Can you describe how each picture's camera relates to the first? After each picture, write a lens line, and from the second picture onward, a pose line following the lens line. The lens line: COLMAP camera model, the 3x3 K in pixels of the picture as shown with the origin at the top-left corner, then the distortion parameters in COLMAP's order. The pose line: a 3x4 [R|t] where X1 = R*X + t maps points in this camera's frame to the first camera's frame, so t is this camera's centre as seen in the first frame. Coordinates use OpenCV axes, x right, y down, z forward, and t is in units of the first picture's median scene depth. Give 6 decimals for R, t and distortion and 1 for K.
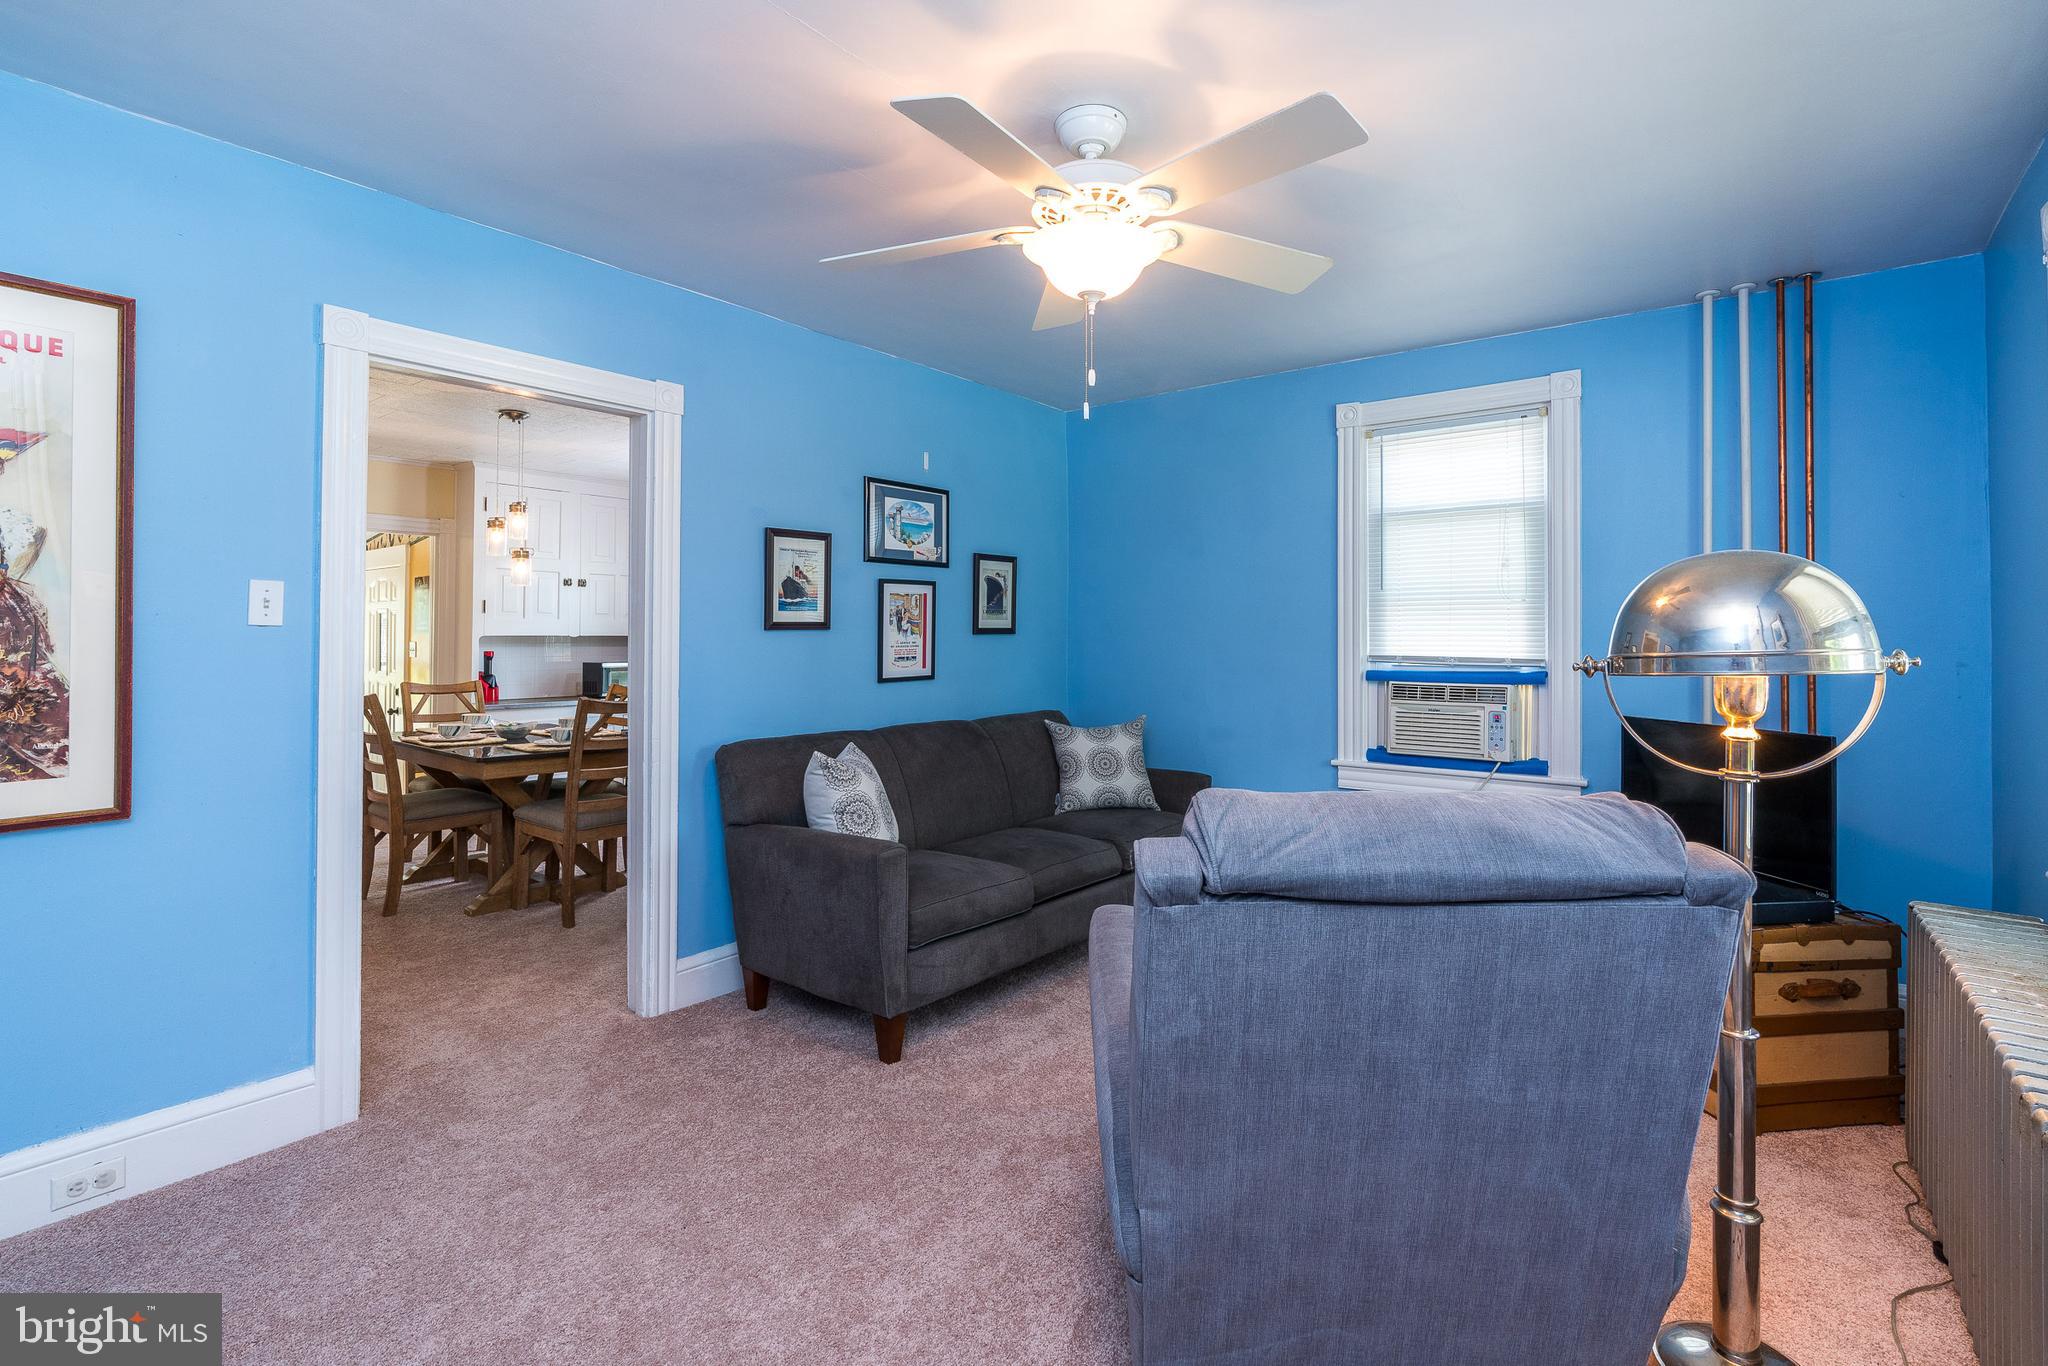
lens RADIAL K [[950.8, 0, 1057.8], [0, 950.8, 642.1], [0, 0, 1]] dist [-0.000526, 0.000145]
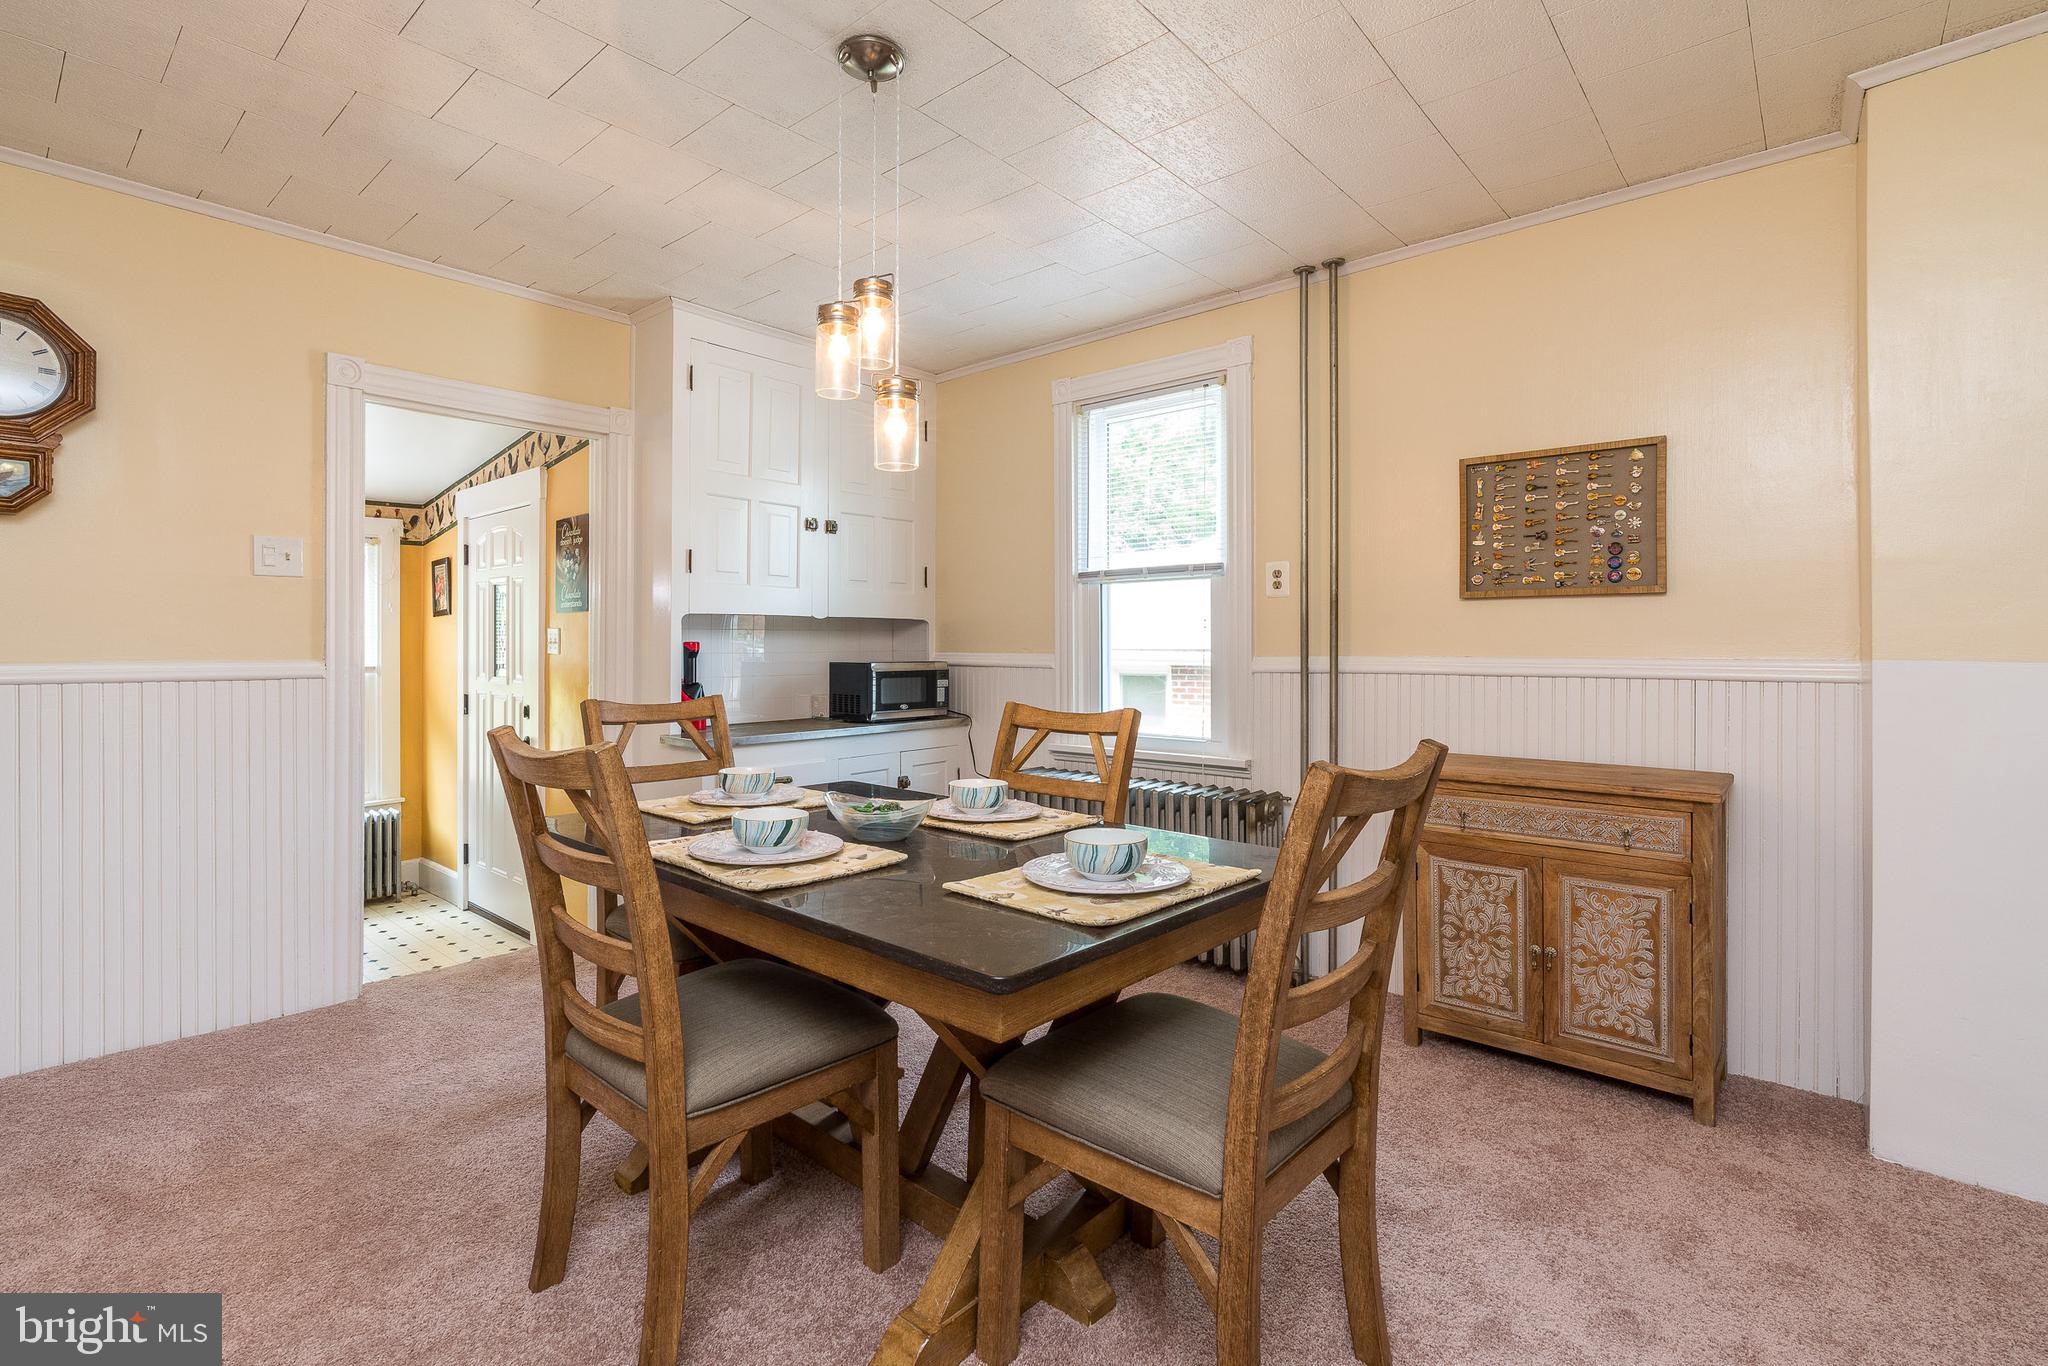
lens RADIAL K [[950.8, 0, 1021.9], [0, 950.8, 672.3], [0, 0, 1]] dist [-0.000526, 0.000145]
pose [[0.997755, -0.001567, -0.066952, -0.345274], [0.003213, 0.999695, 0.024485, 0.013738], [0.066893, -0.024645, 0.997456, 0.421492]]
